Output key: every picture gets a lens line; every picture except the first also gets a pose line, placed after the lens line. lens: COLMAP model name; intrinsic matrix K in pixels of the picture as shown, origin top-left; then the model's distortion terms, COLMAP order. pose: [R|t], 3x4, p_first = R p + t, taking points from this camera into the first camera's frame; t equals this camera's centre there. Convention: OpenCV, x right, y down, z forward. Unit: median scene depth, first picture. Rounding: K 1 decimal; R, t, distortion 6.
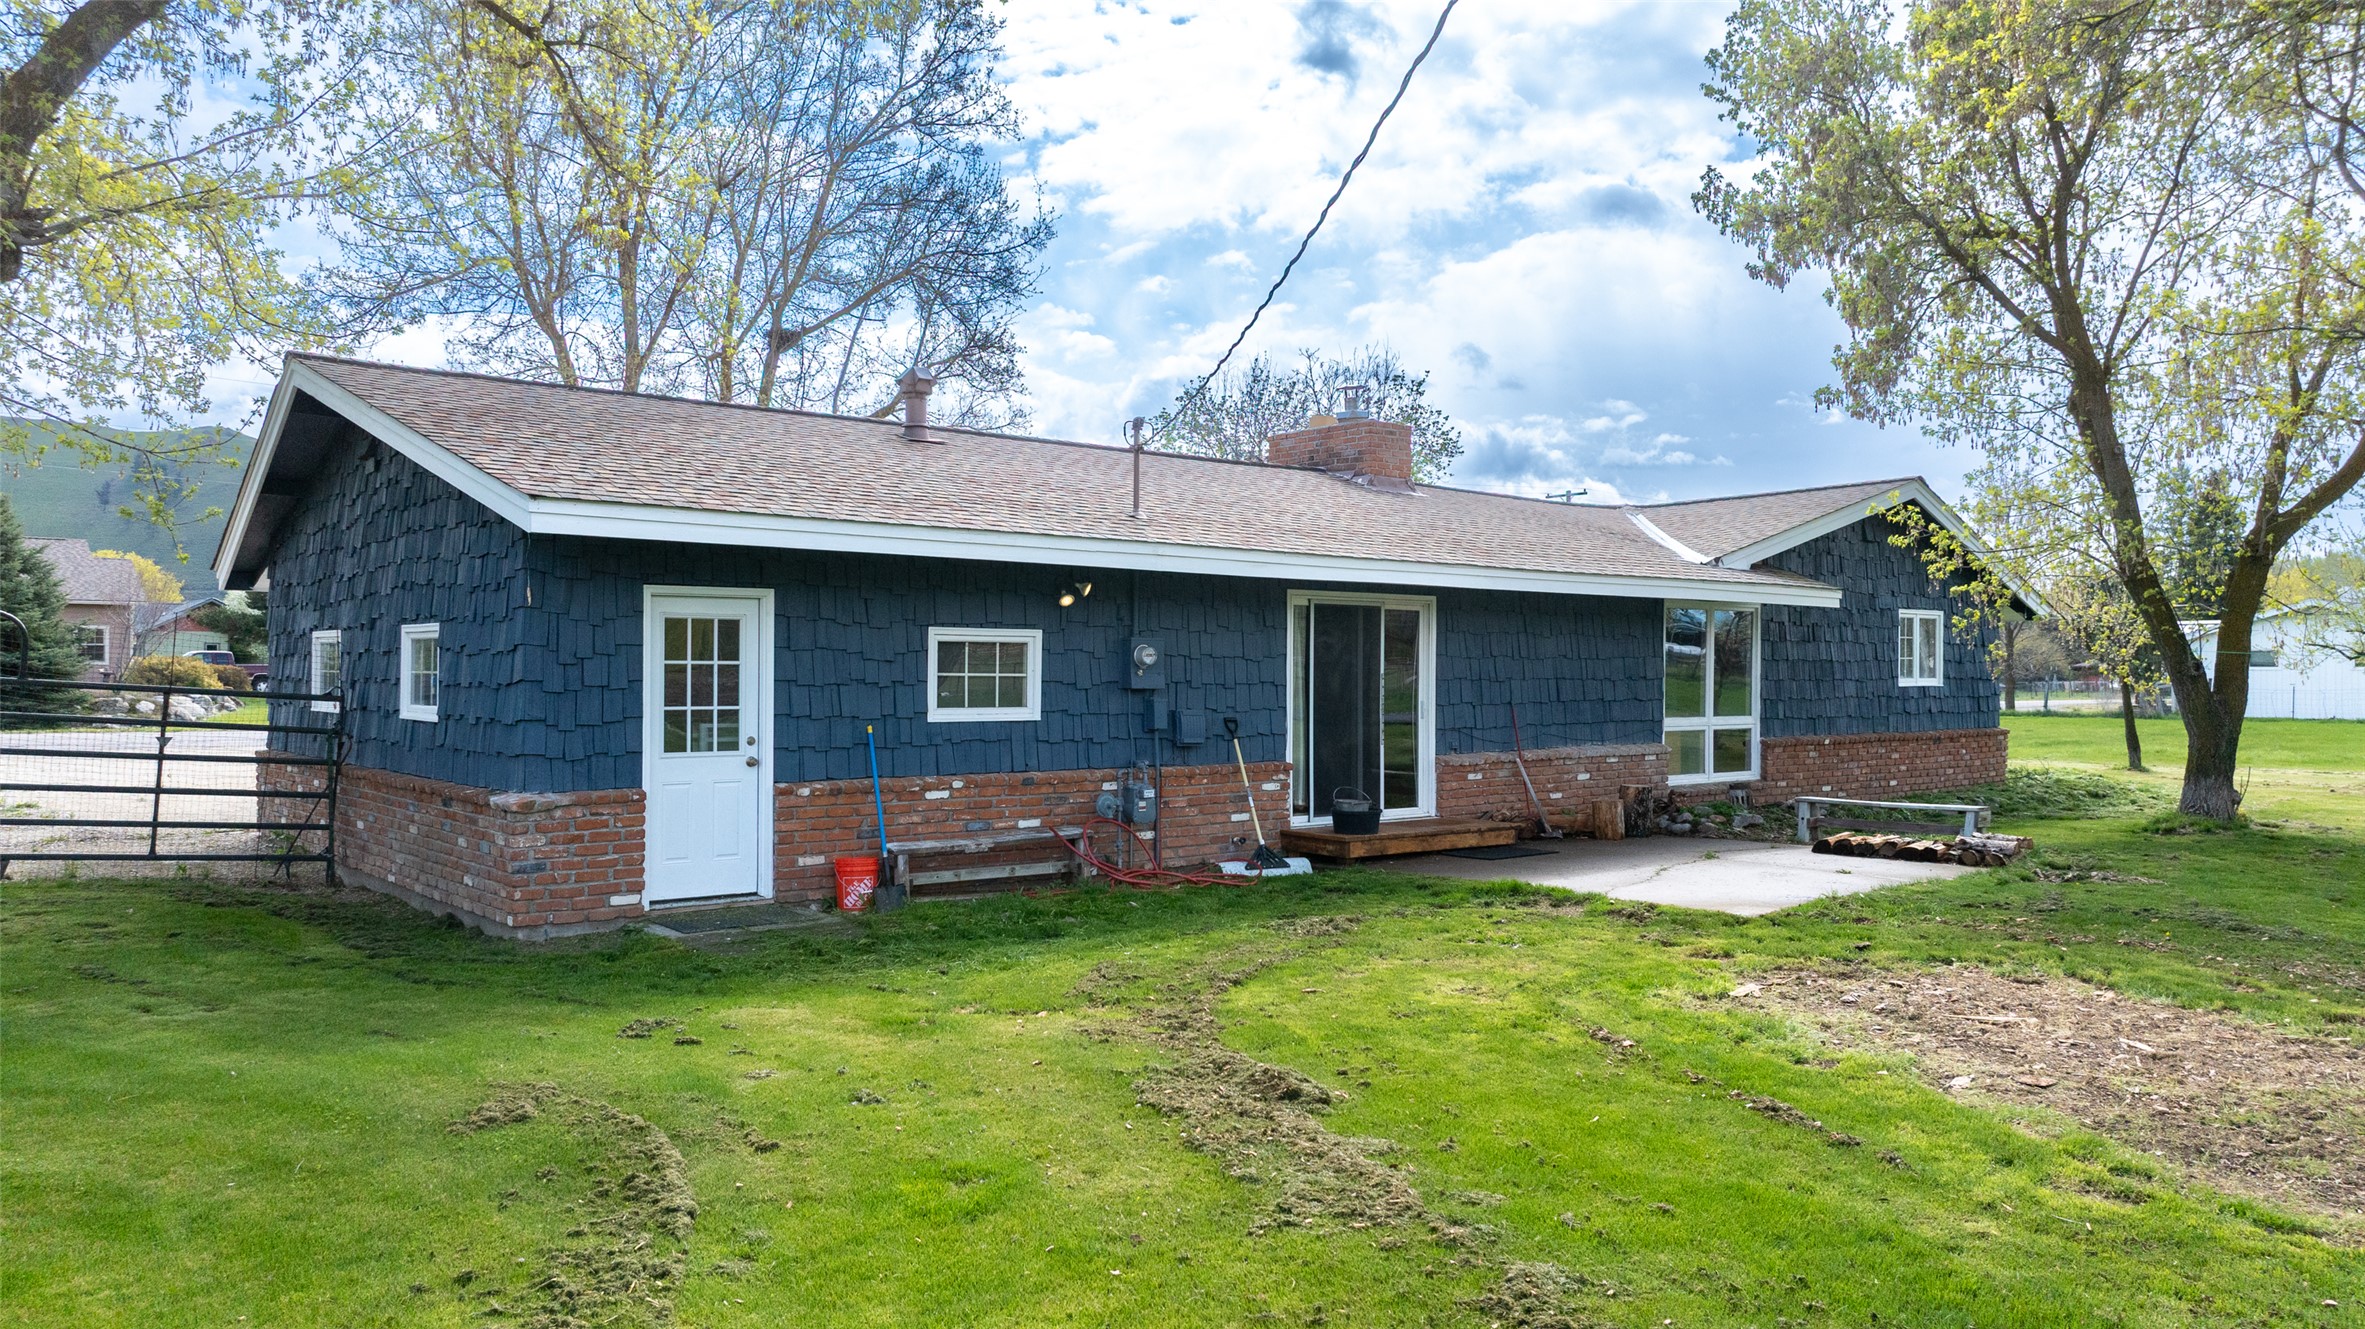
lens RADIAL K [[1689.7, 0, 1182.5], [0, 1689.7, 664.5], [0, 0, 1]] dist [-0.046526, 0.000113]
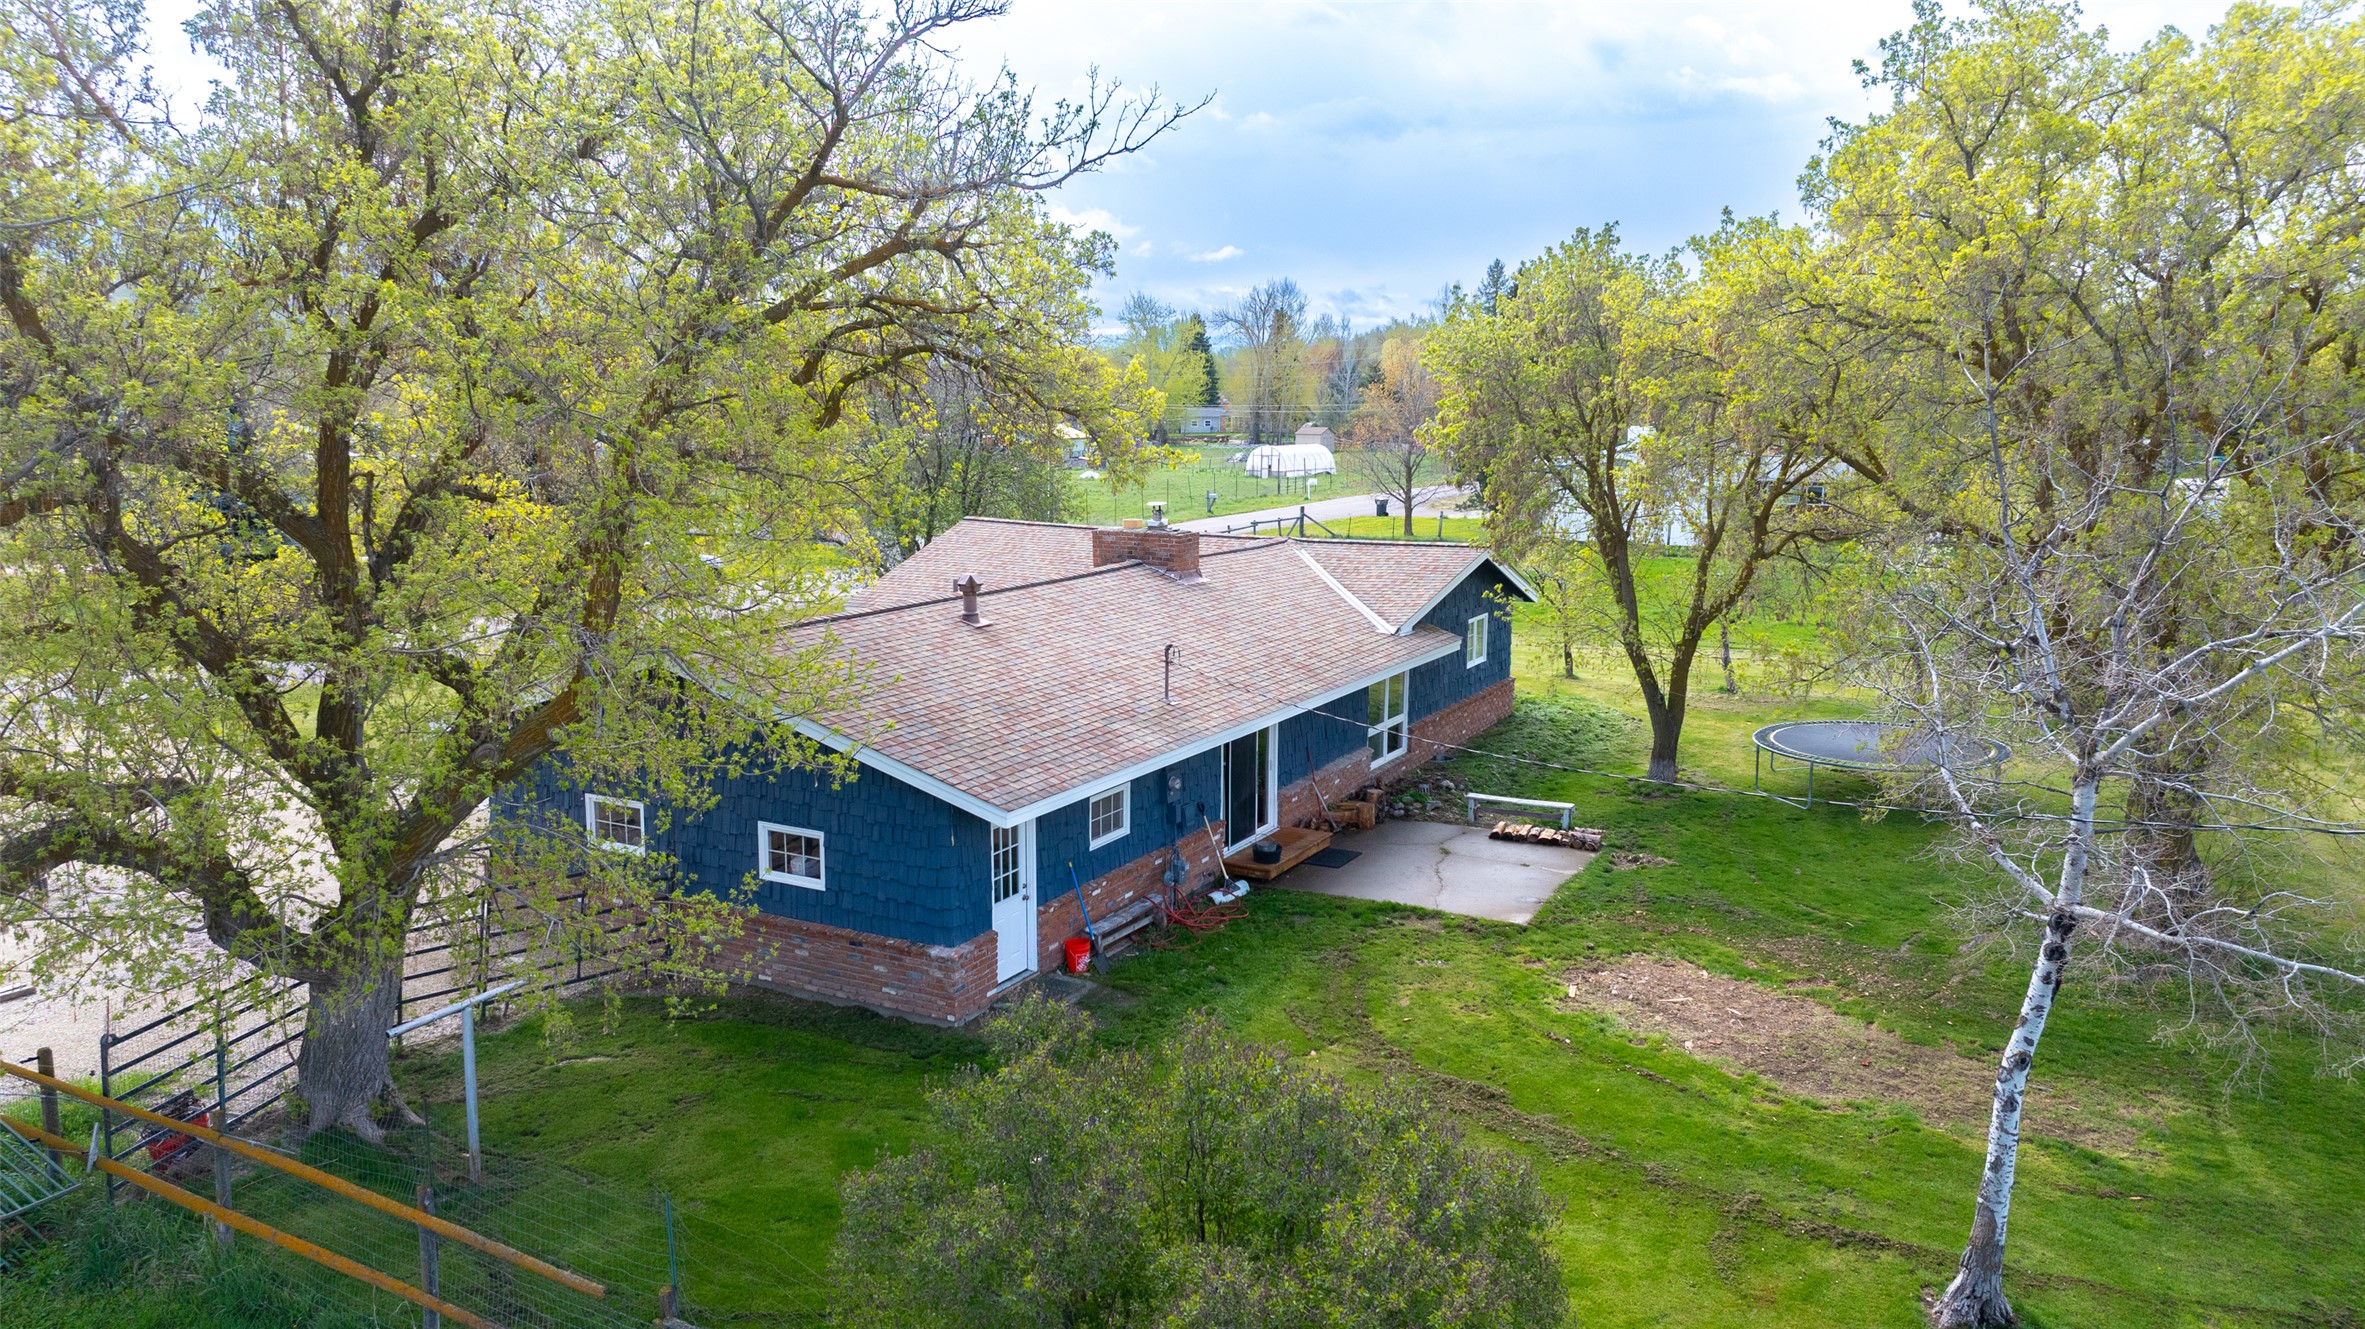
lens RADIAL K [[1689.7, 0, 1182.5], [0, 1689.7, 664.5], [0, 0, 1]] dist [-0.046526, 0.000113]
pose [[0.928018, -0.063548, 0.367075, -0.626792], [0.000395, 0.985511, 0.169613, -0.409123], [-0.372535, -0.157259, 0.914597, -0.535146]]
